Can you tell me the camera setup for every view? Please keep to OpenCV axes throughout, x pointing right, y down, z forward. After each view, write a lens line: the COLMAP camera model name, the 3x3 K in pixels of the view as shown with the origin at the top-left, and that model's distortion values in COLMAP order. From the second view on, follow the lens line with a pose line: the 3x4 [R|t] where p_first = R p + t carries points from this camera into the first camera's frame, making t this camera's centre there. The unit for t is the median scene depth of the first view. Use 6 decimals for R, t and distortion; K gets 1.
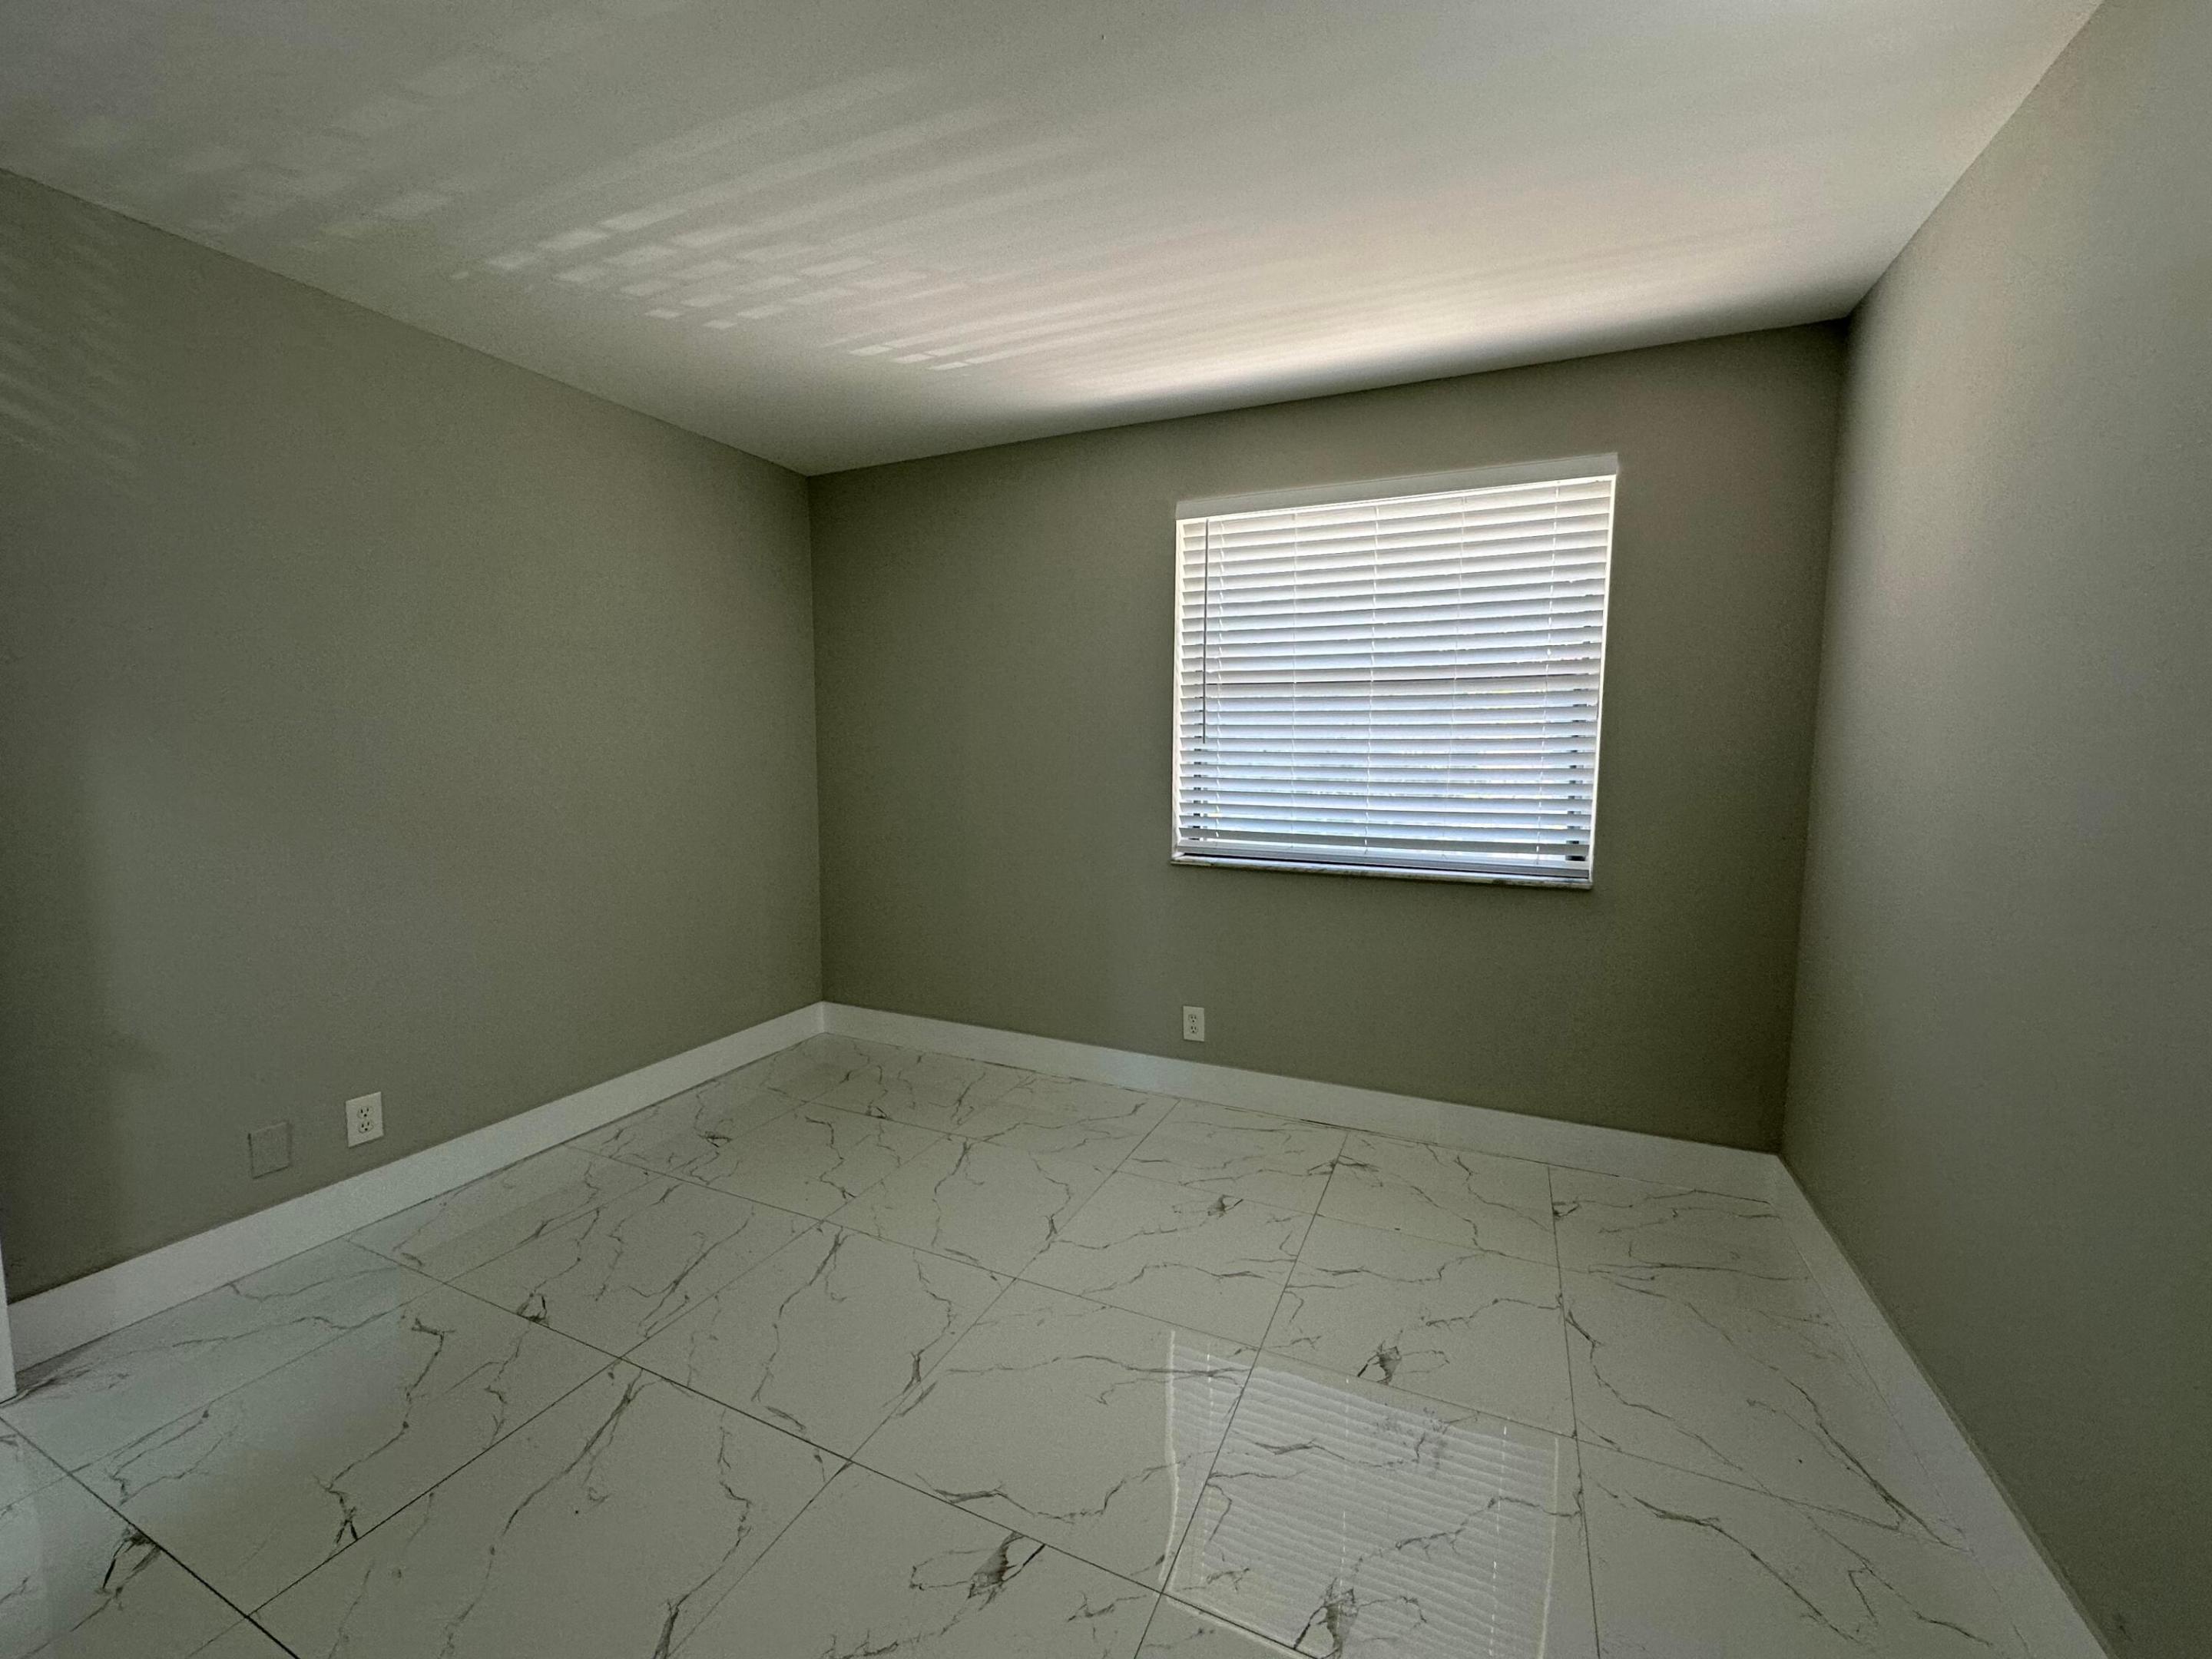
lens RADIAL K [[887.5, 0, 1101.3], [0, 887.5, 830.7], [0, 0, 1]] dist [-0.003217, 0.001062]
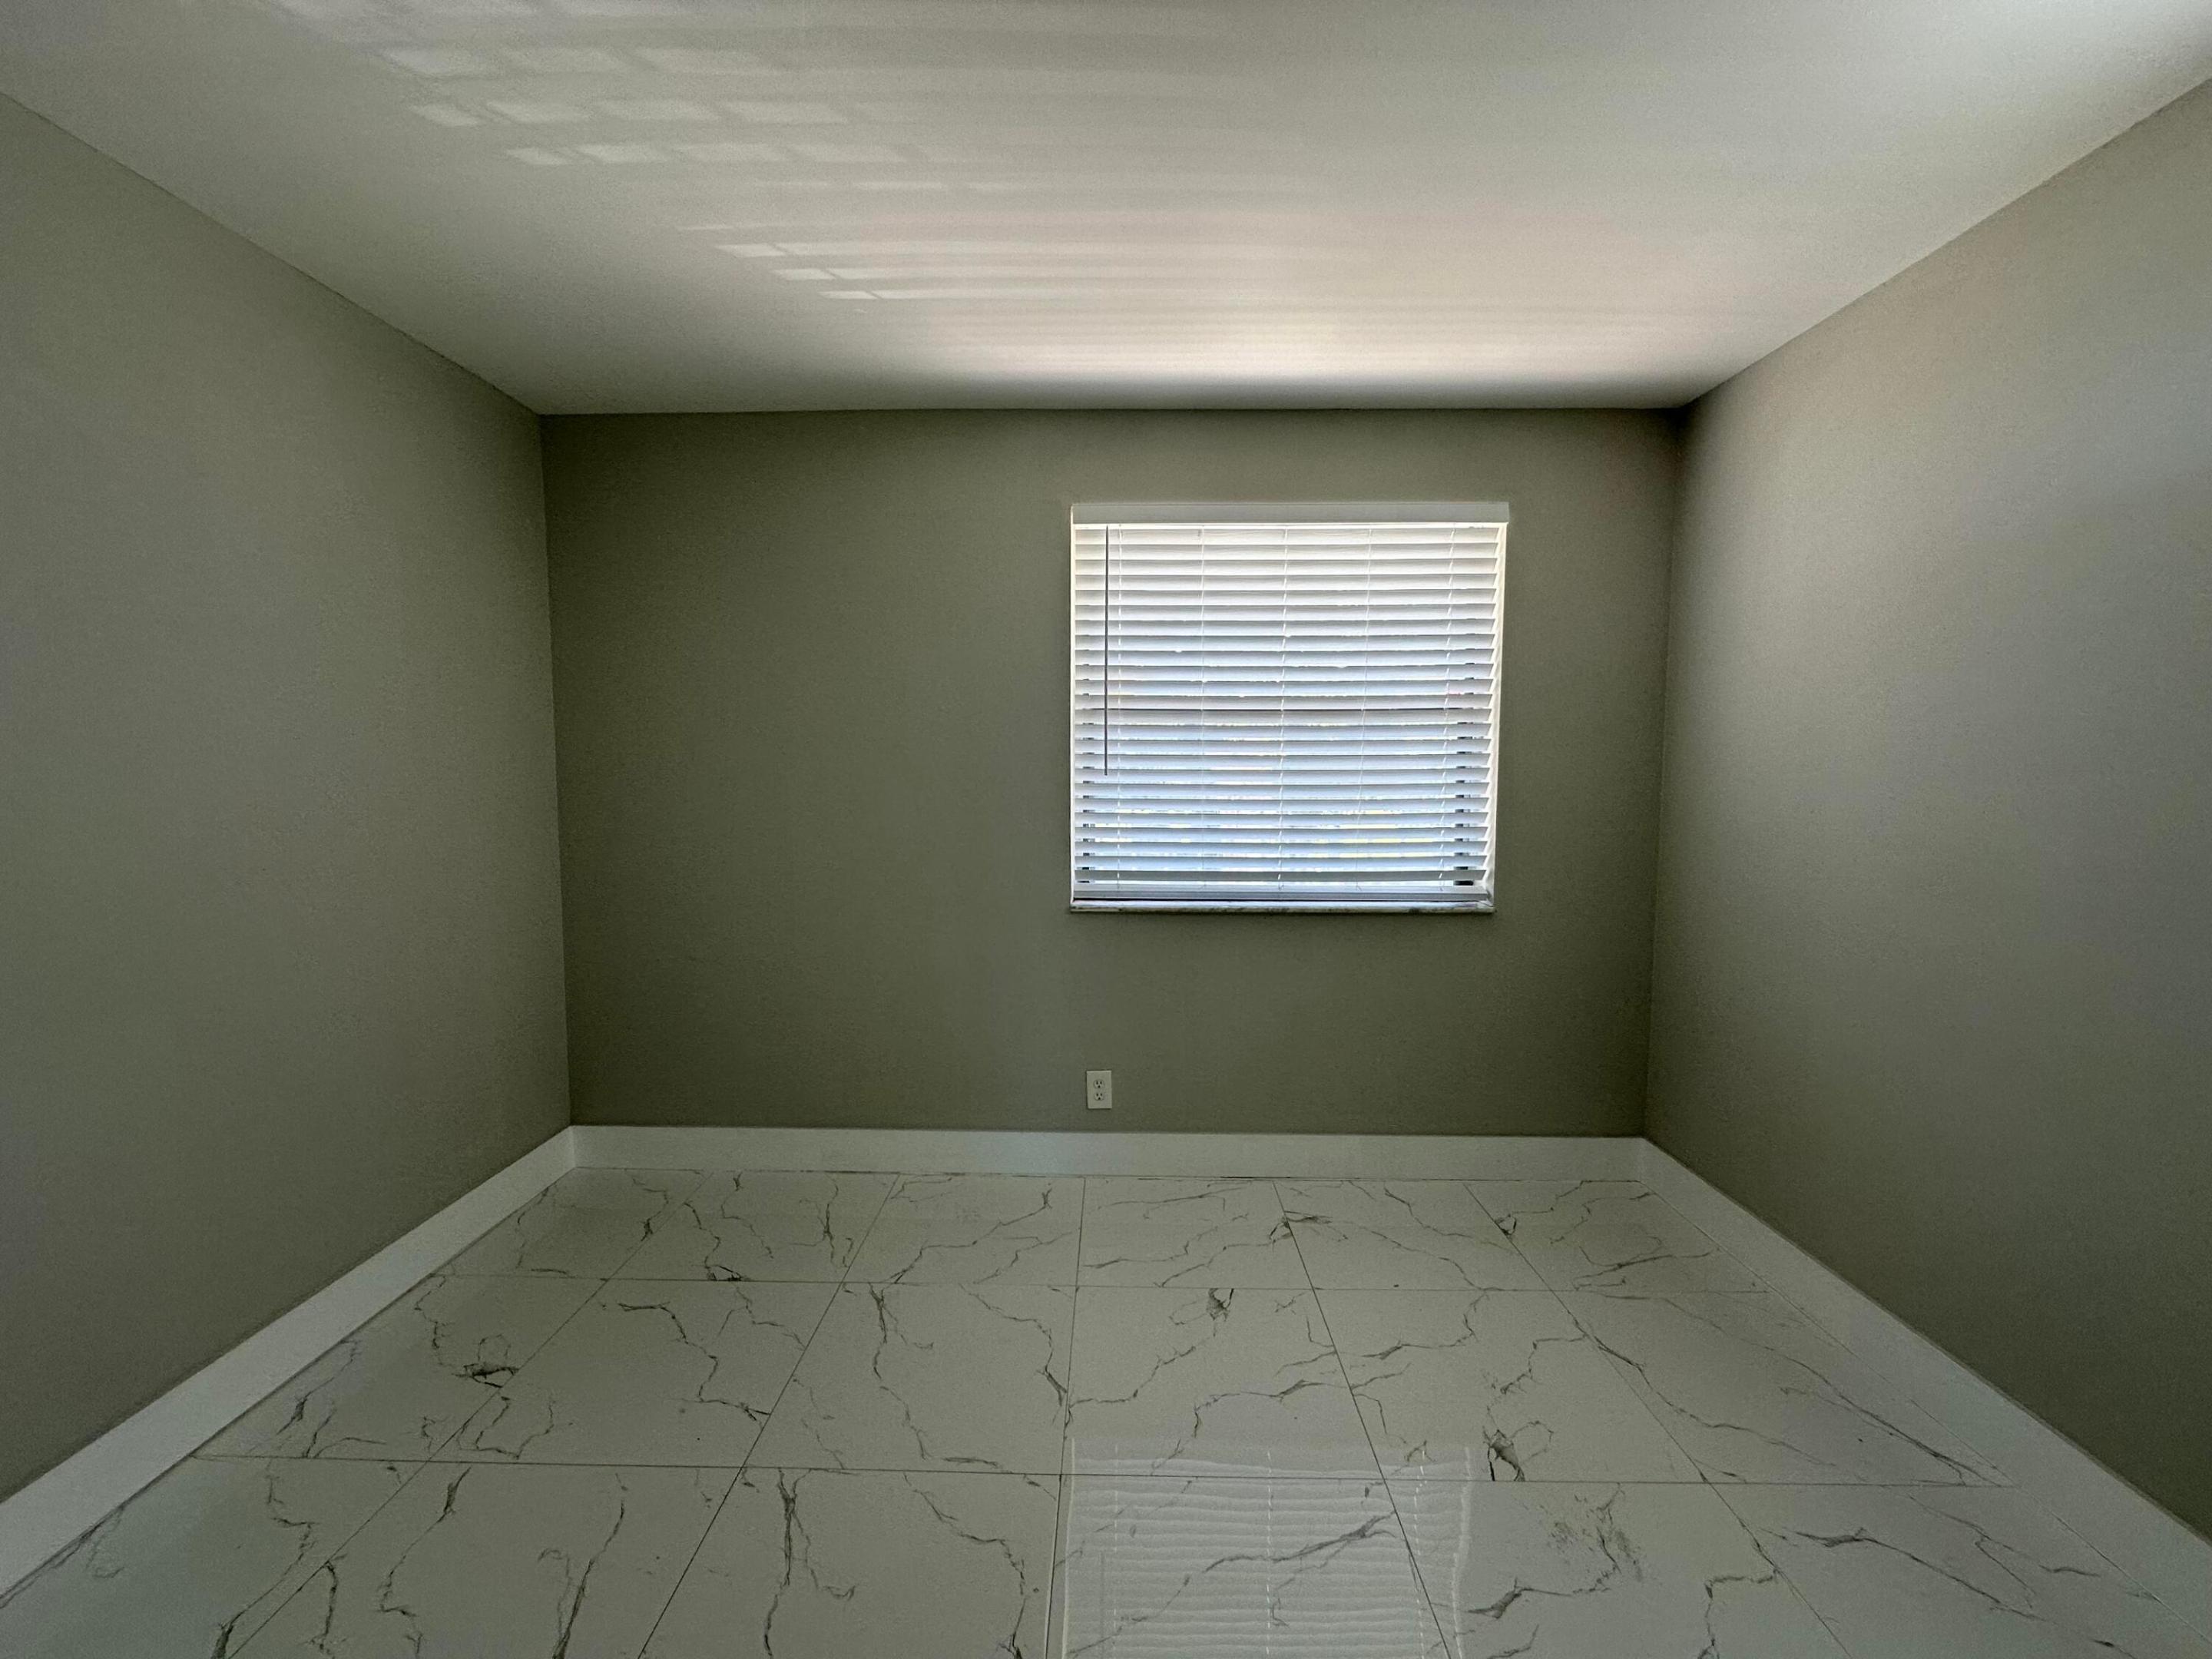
lens RADIAL K [[887.5, 0, 1103.5], [0, 887.5, 832.0], [0, 0, 1]] dist [-0.003217, 0.001062]
pose [[0.918009, -0.035515, 0.394967, -0.265345], [0.042667, 0.999046, -0.009338, -0.036545], [-0.394258, 0.025424, 0.918648, 0.197632]]
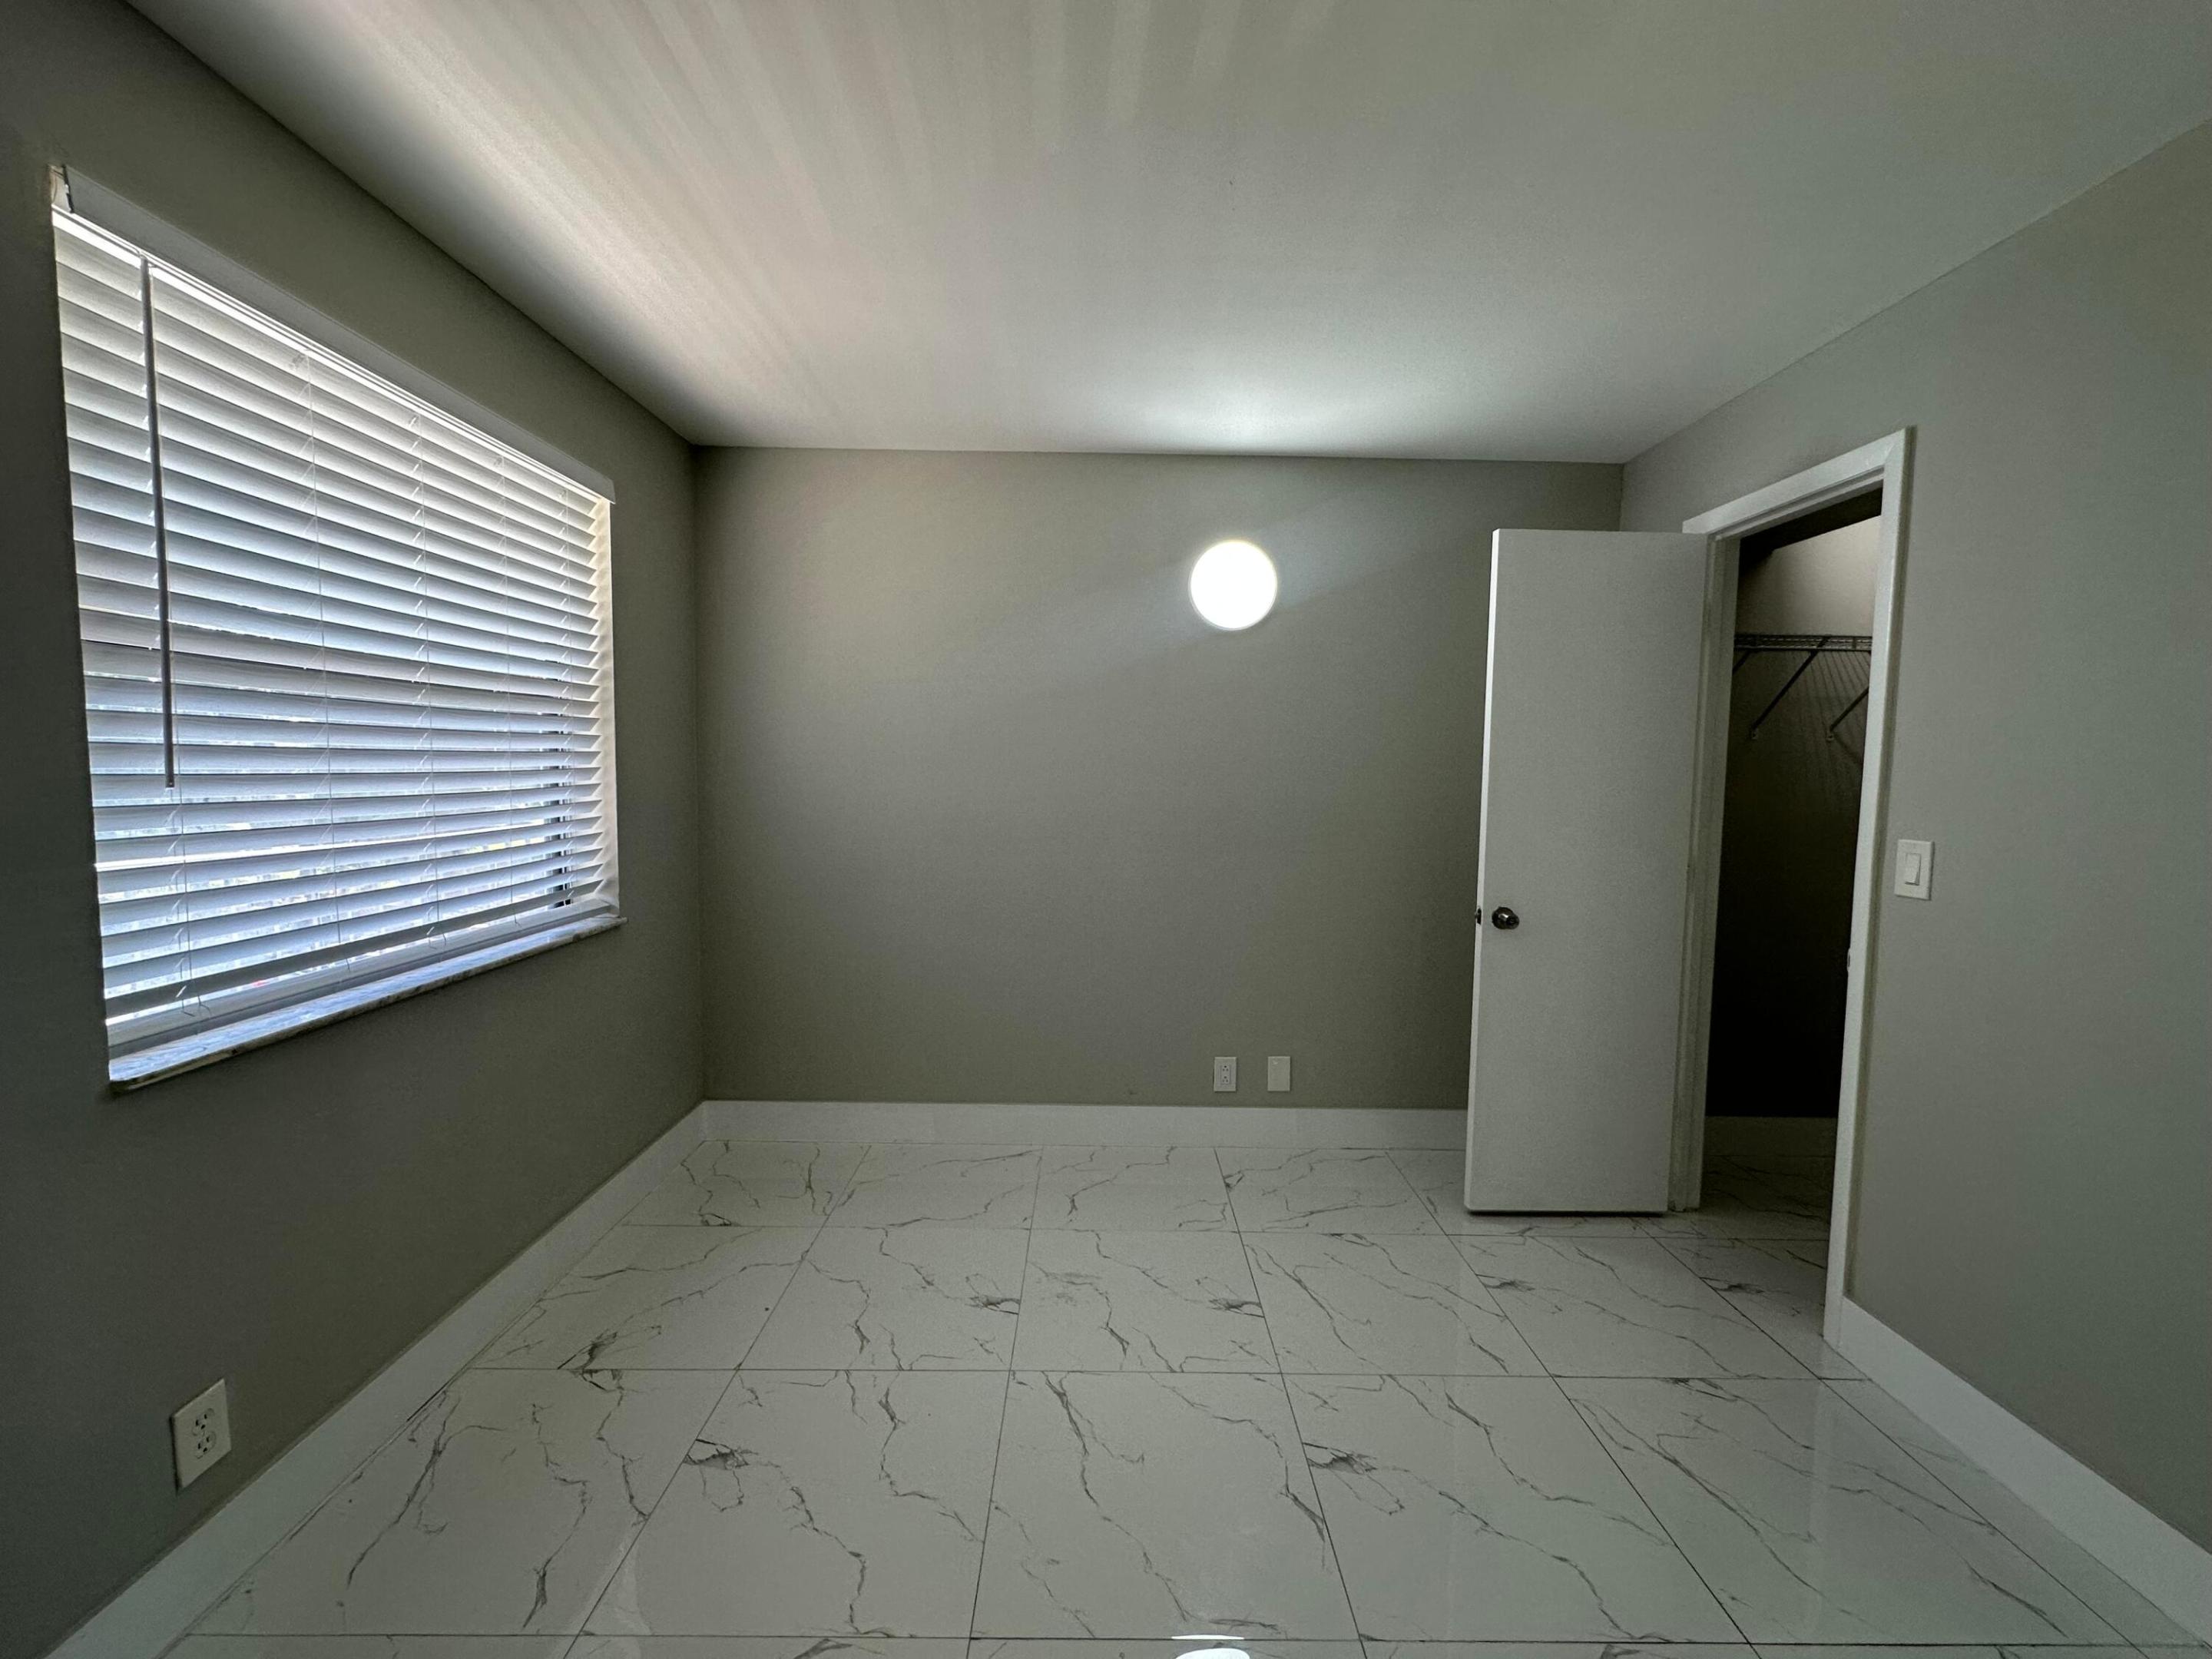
lens RADIAL K [[887.5, 0, 1104.6], [0, 887.5, 835.5], [0, 0, 1]] dist [-0.003217, 0.001062]
pose [[-0.415918, -0.083479, 0.905562, -0.506597], [0.074971, 0.989241, 0.125626, -0.105237], [-0.906306, 0.120141, -0.405185, 0.838617]]
